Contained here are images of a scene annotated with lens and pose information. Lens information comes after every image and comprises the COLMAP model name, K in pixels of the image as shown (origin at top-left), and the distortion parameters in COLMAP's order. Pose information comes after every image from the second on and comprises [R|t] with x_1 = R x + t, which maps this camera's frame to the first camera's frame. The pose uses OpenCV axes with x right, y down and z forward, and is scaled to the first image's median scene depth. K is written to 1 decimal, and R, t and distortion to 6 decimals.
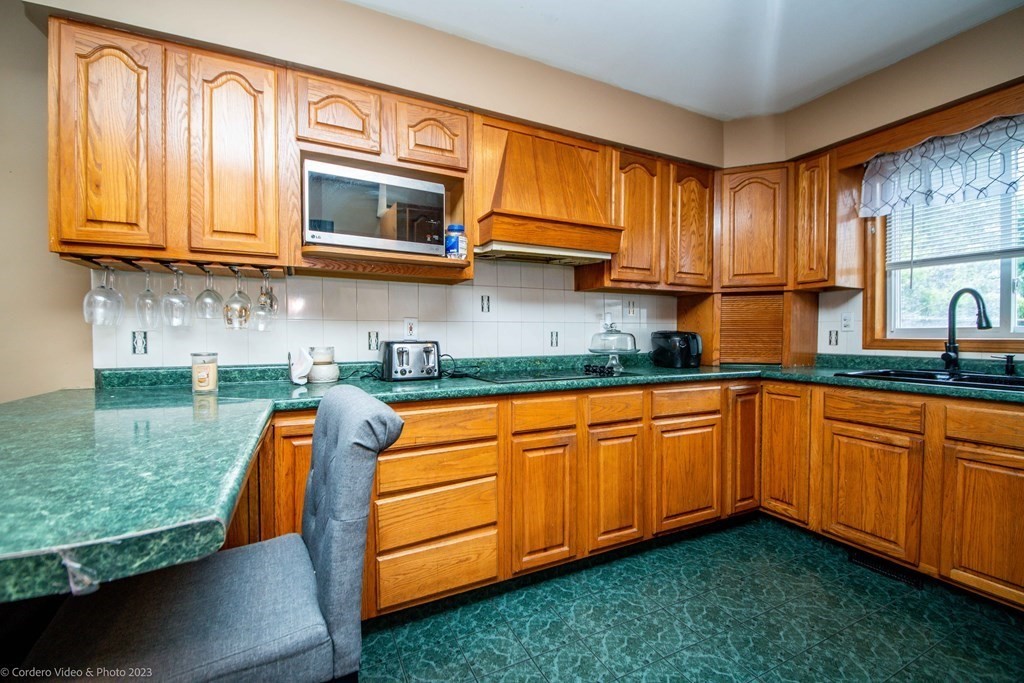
lens RADIAL K [[428.5, 0, 510.7], [0, 428.5, 345.0], [0, 0, 1]] dist [0.012401, -0.013942]
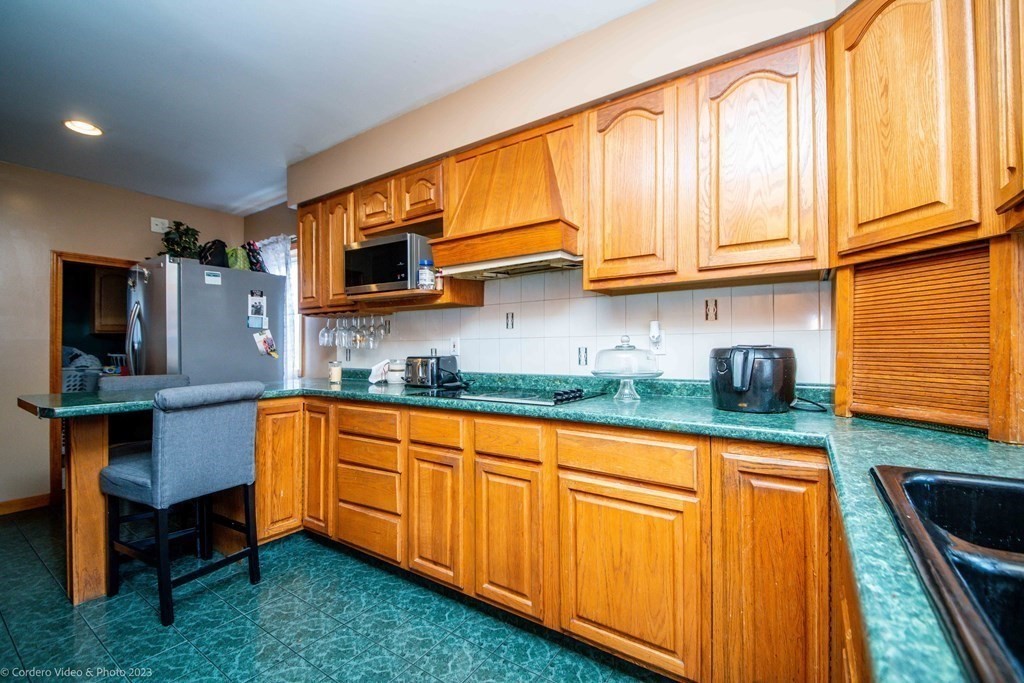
lens RADIAL K [[428.5, 0, 514.4], [0, 428.5, 344.0], [0, 0, 1]] dist [0.012401, -0.013942]
pose [[0.498263, -0.006749, -0.867000, 1.004204], [-0.013879, 0.999779, -0.015759, -0.029627], [0.866915, 0.019885, 0.498059, 0.605913]]
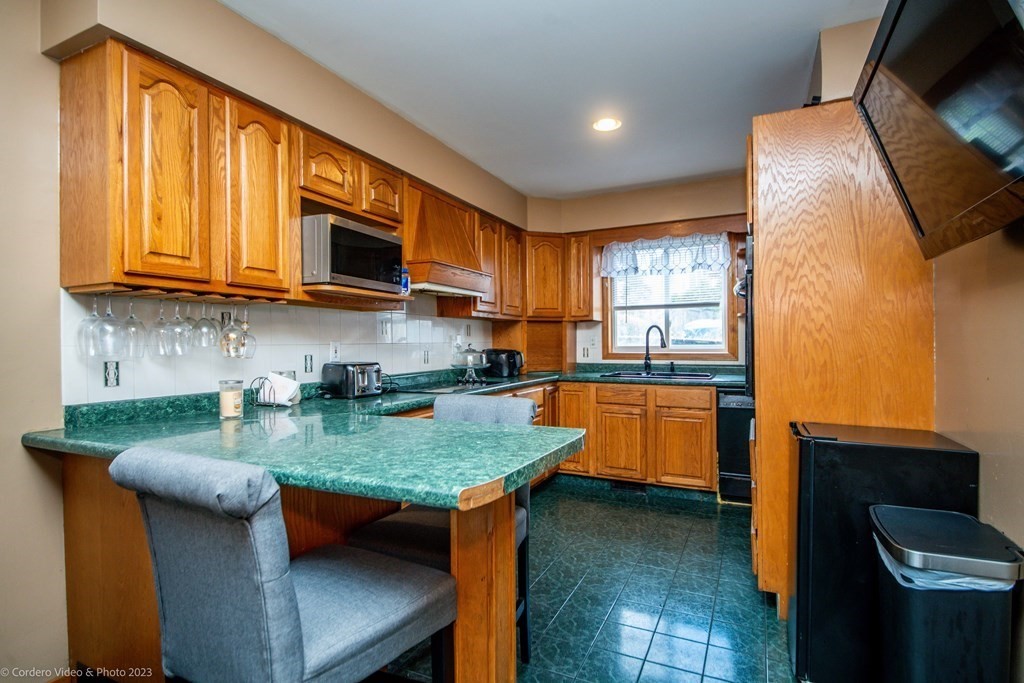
lens RADIAL K [[510.6, 0, 508.5], [0, 510.6, 345.3], [0, 0, 1]] dist [0.024895, -0.016125]
pose [[0.786661, -0.007924, 0.617335, -0.773971], [0.022738, 0.999611, -0.016144, -0.025671], [-0.616967, 0.026737, 0.786535, -0.331099]]
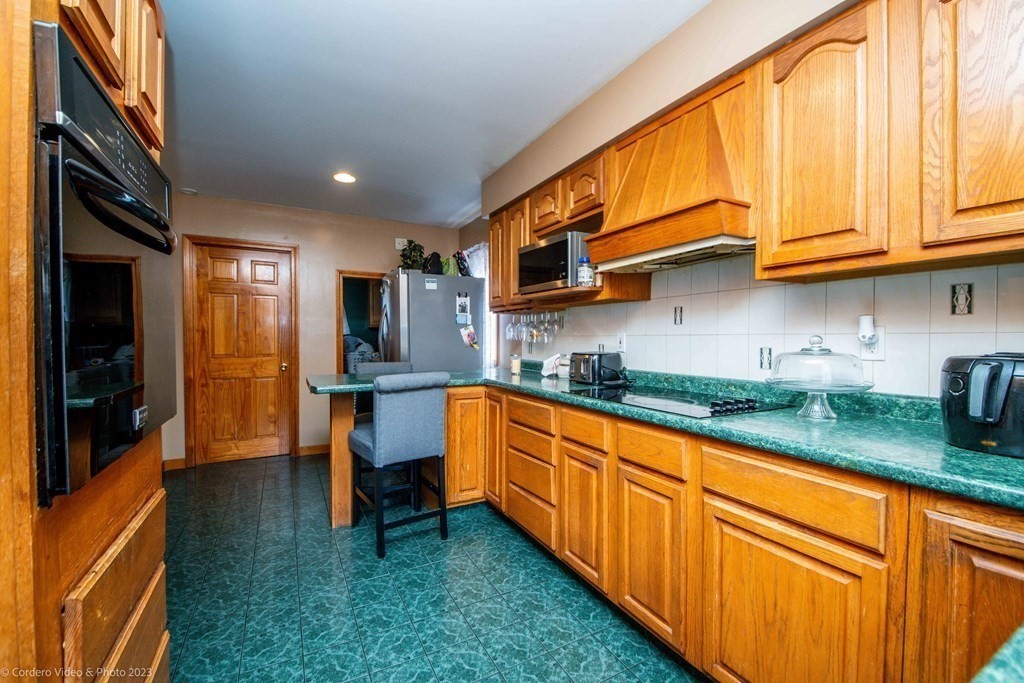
lens RADIAL K [[428.5, 0, 513.5], [0, 428.5, 343.3], [0, 0, 1]] dist [0.012401, -0.013942]
pose [[0.034439, 0.019118, -0.999224, 1.032701], [-0.018976, 0.999649, 0.018472, -0.056938], [0.999227, 0.018325, 0.034789, 0.741791]]
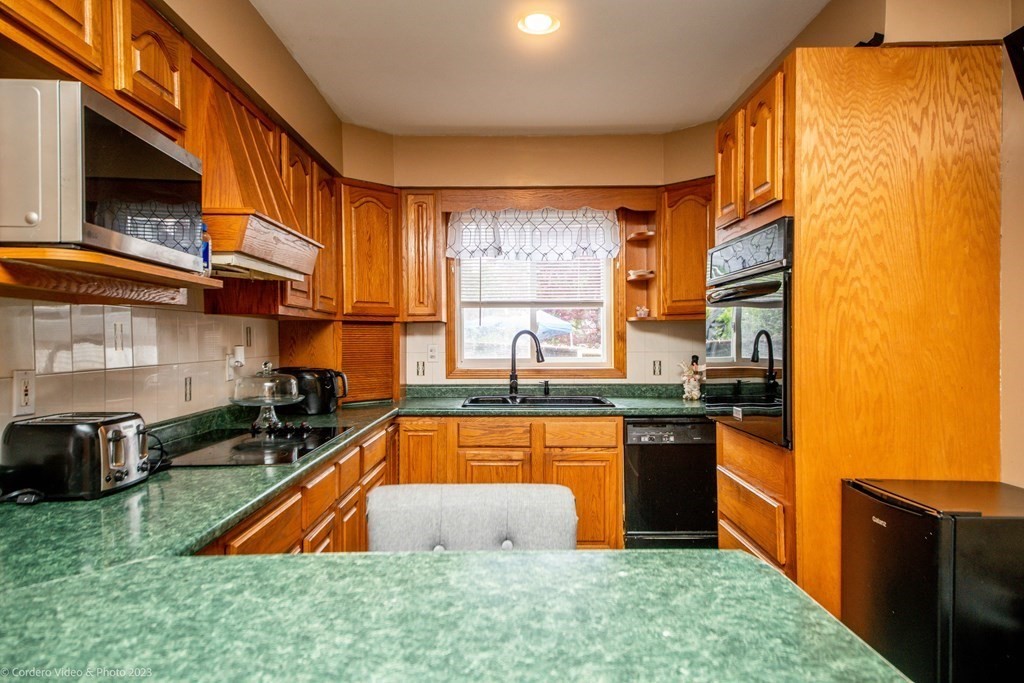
lens RADIAL K [[671.2, 0, 510.6], [0, 671.2, 344.1], [0, 0, 1]] dist [0.066707, -0.020099]
pose [[0.433870, -0.008248, 0.900938, -0.793170], [0.026464, 0.999643, -0.003592, -0.085425], [-0.900587, 0.025401, 0.433934, 0.163455]]
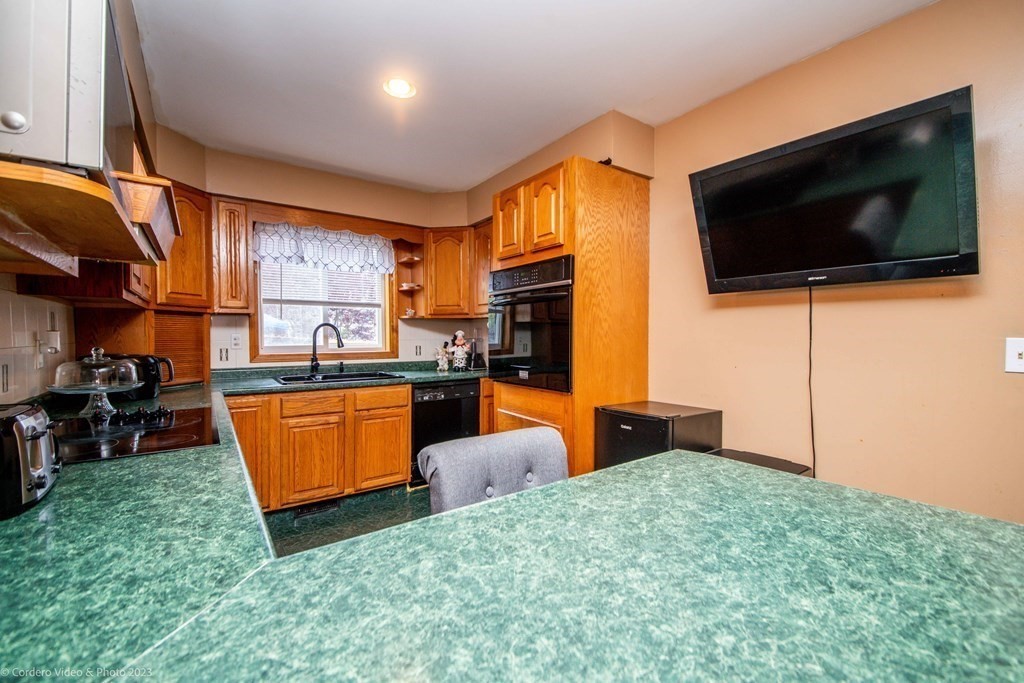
lens RADIAL K [[428.5, 0, 515.6], [0, 428.5, 345.6], [0, 0, 1]] dist [0.012401, -0.013942]
pose [[-0.174090, -0.021930, 0.984486, -0.729413], [0.025107, 0.999328, 0.026700, -0.071905], [-0.984410, 0.029366, -0.173422, 0.573992]]
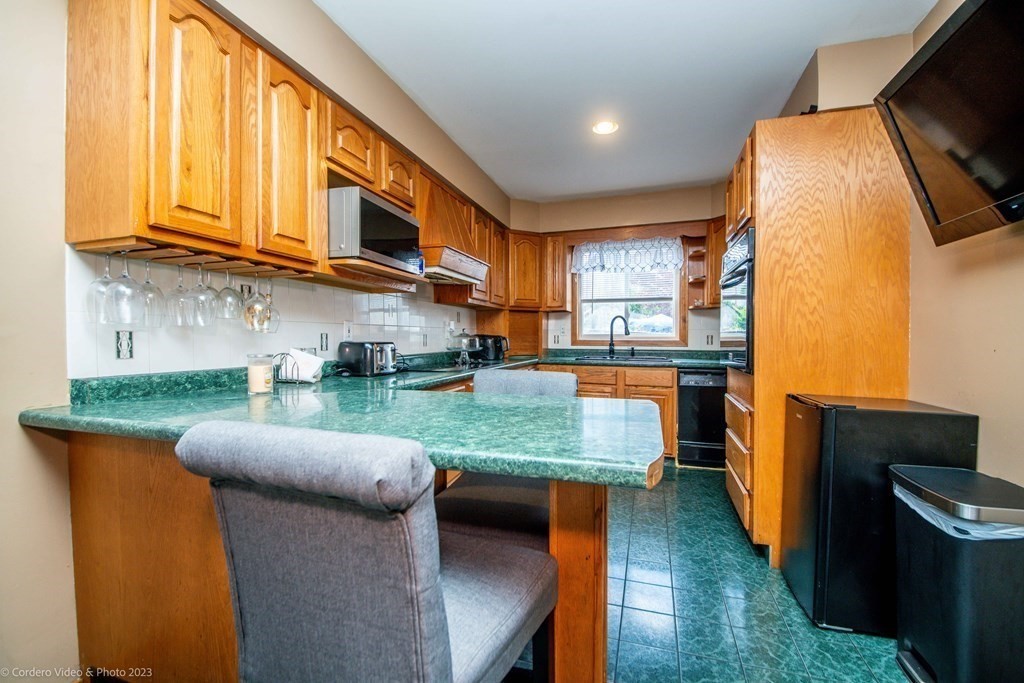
lens RADIAL K [[428.5, 0, 509.1], [0, 428.5, 344.9], [0, 0, 1]] dist [0.012401, -0.013942]
pose [[0.696811, -0.009901, 0.717187, -0.829437], [0.015708, 0.999876, -0.001458, 0.006378], [-0.717083, 0.012282, 0.696880, -0.078803]]
